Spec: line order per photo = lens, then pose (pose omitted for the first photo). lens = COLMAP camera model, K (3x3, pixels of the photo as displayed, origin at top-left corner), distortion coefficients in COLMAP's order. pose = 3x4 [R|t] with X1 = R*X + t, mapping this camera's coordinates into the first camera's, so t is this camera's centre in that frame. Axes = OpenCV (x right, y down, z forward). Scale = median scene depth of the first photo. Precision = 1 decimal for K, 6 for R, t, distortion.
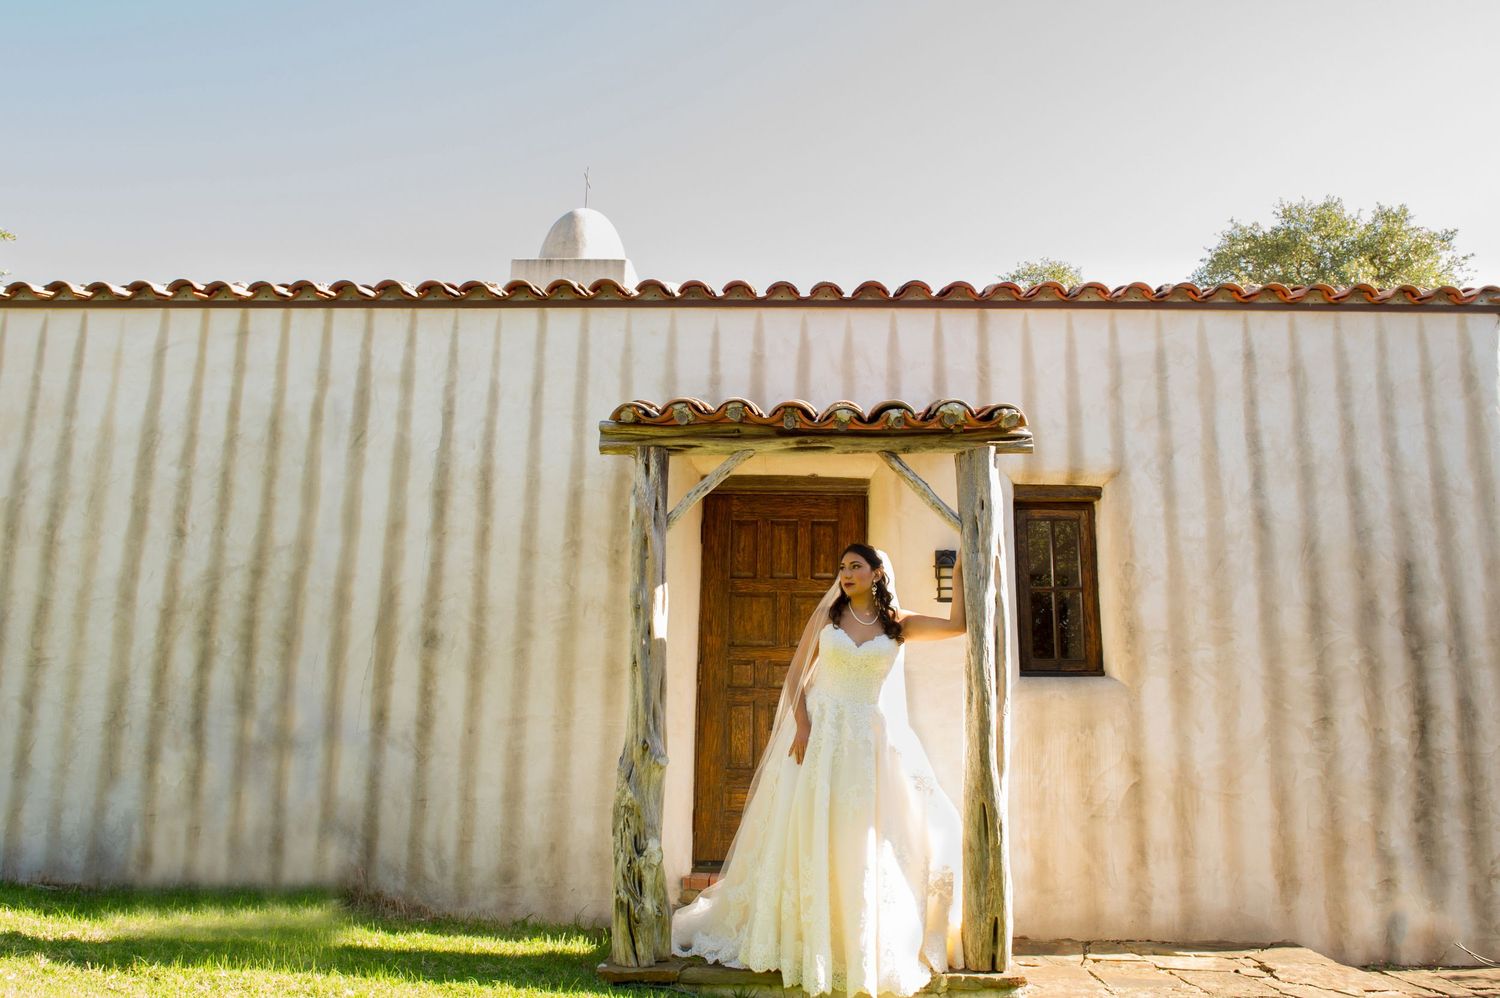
lens RADIAL K [[1140.0, 0, 750.0], [0, 1140.0, 499.0], [0, 0, 1]] dist [-0.061321, -0.000303]
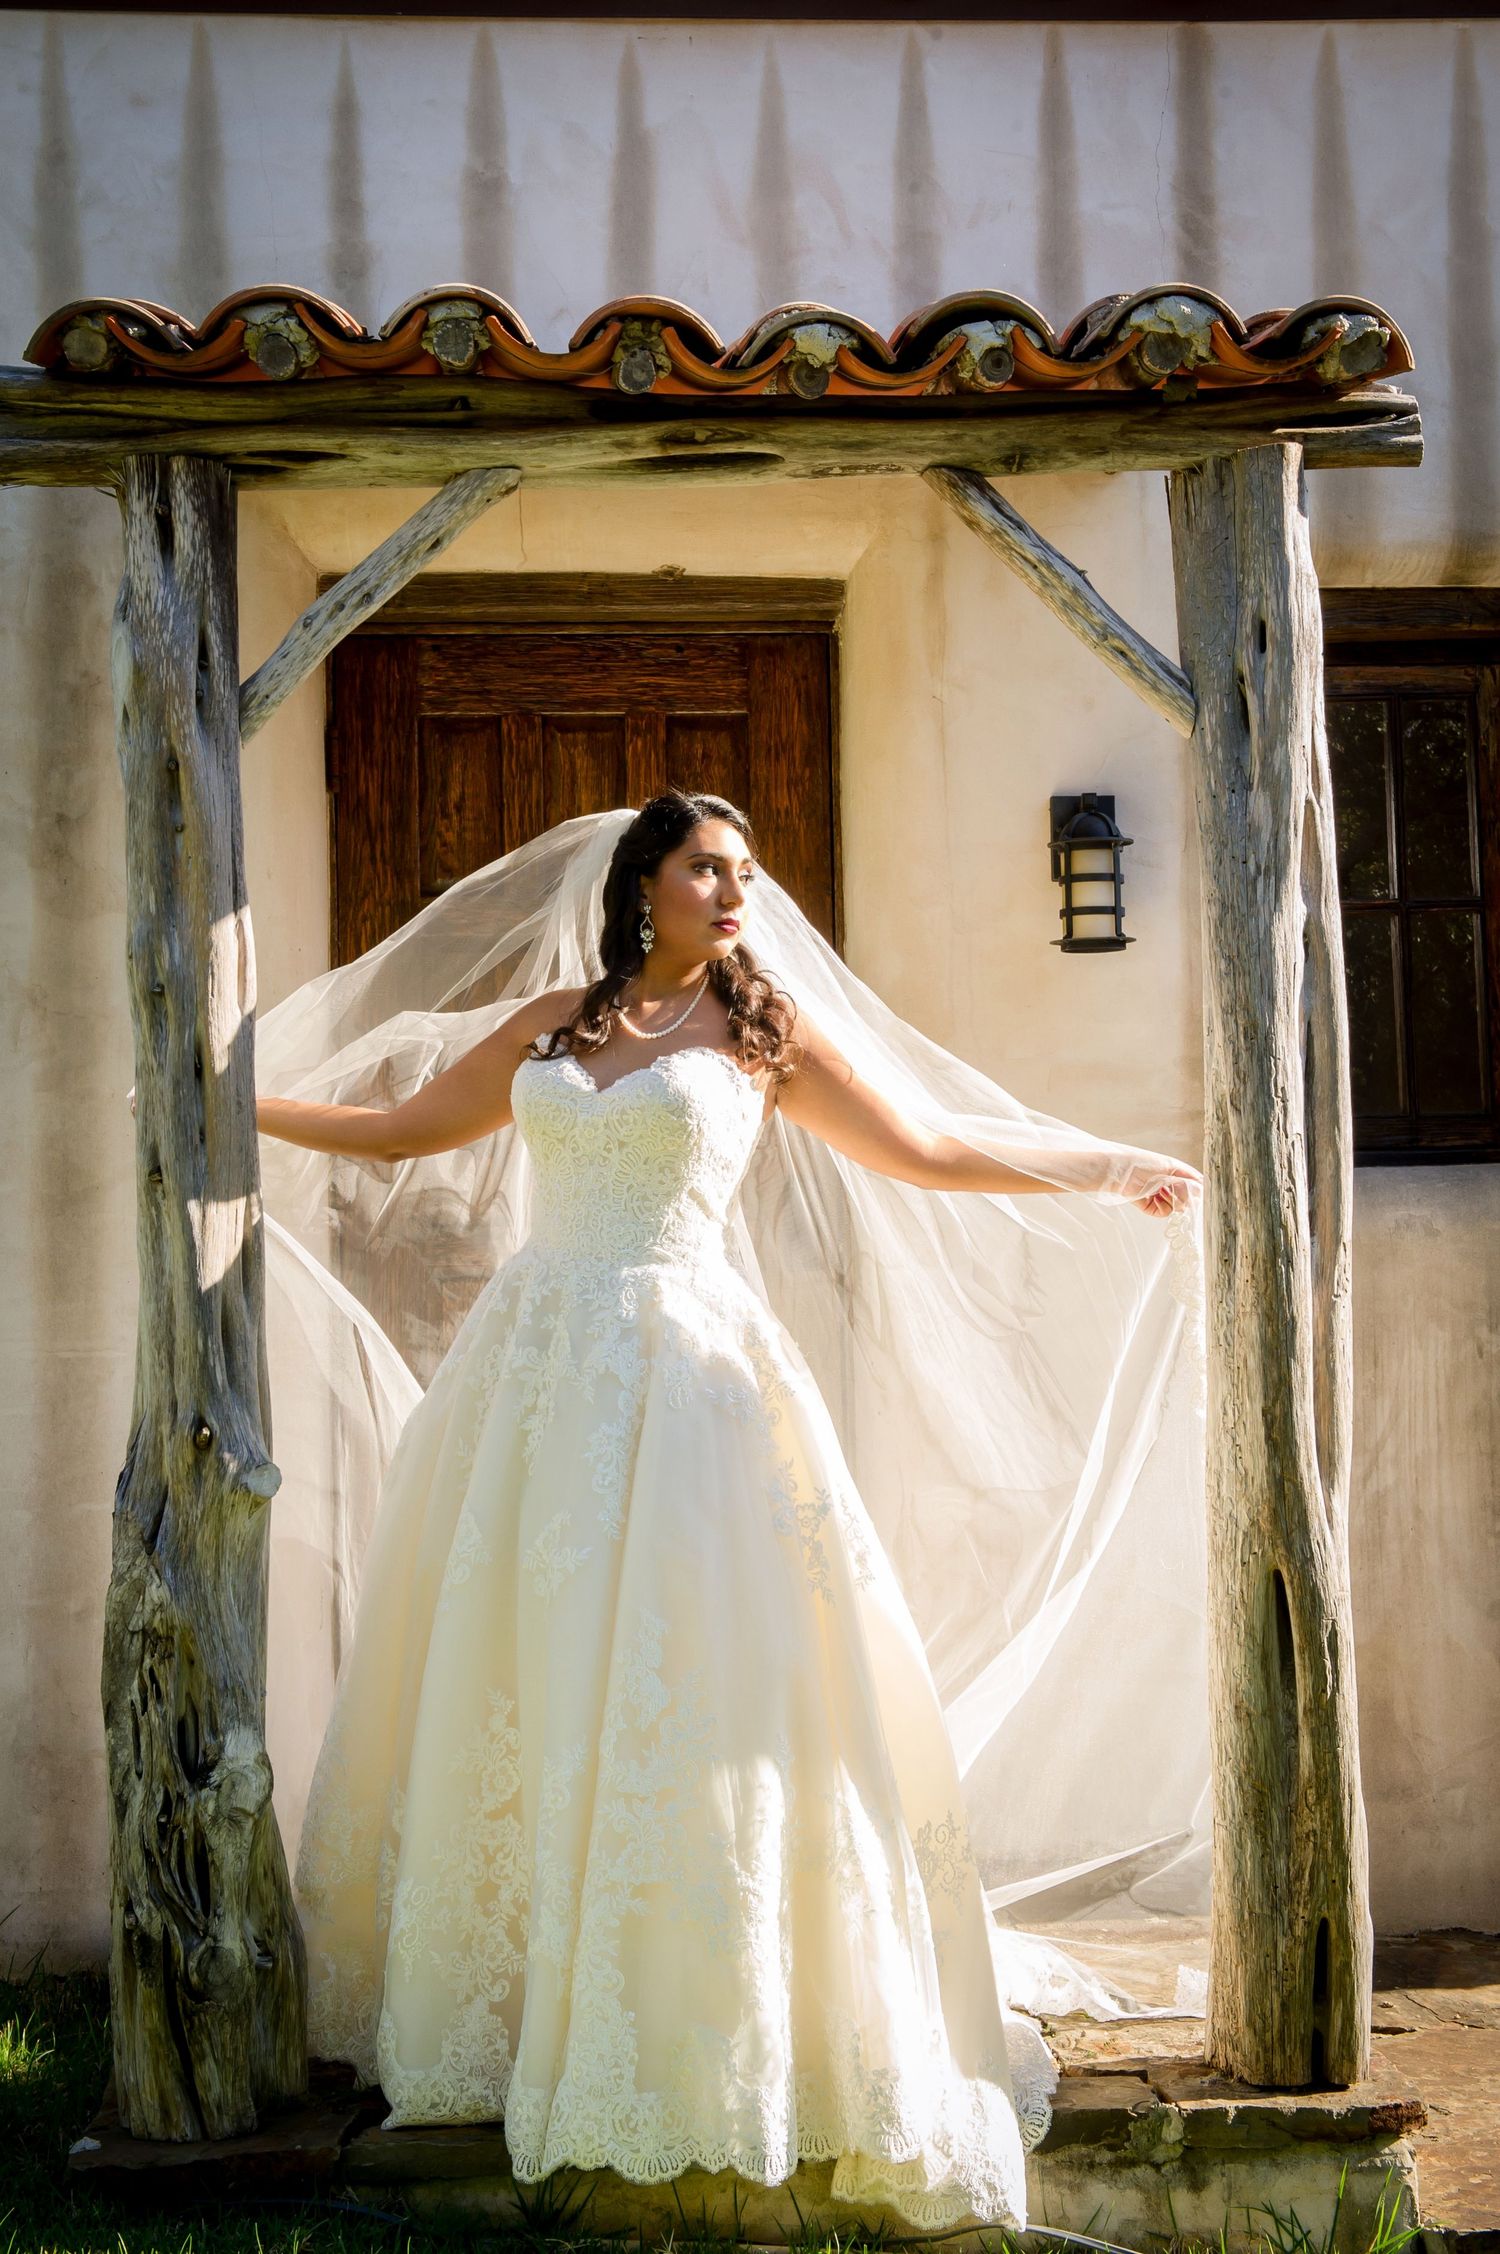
lens RADIAL K [[3035.6, 0, 750.0], [0, 3035.6, 1127.0], [0, 0, 1]] dist [0.115797, -0.017852]
pose [[0.992983, -0.031909, 0.113869, -0.034523], [0.015453, 0.989664, 0.142573, 0.016416], [-0.117242, -0.139813, 0.983212, 0.167331]]
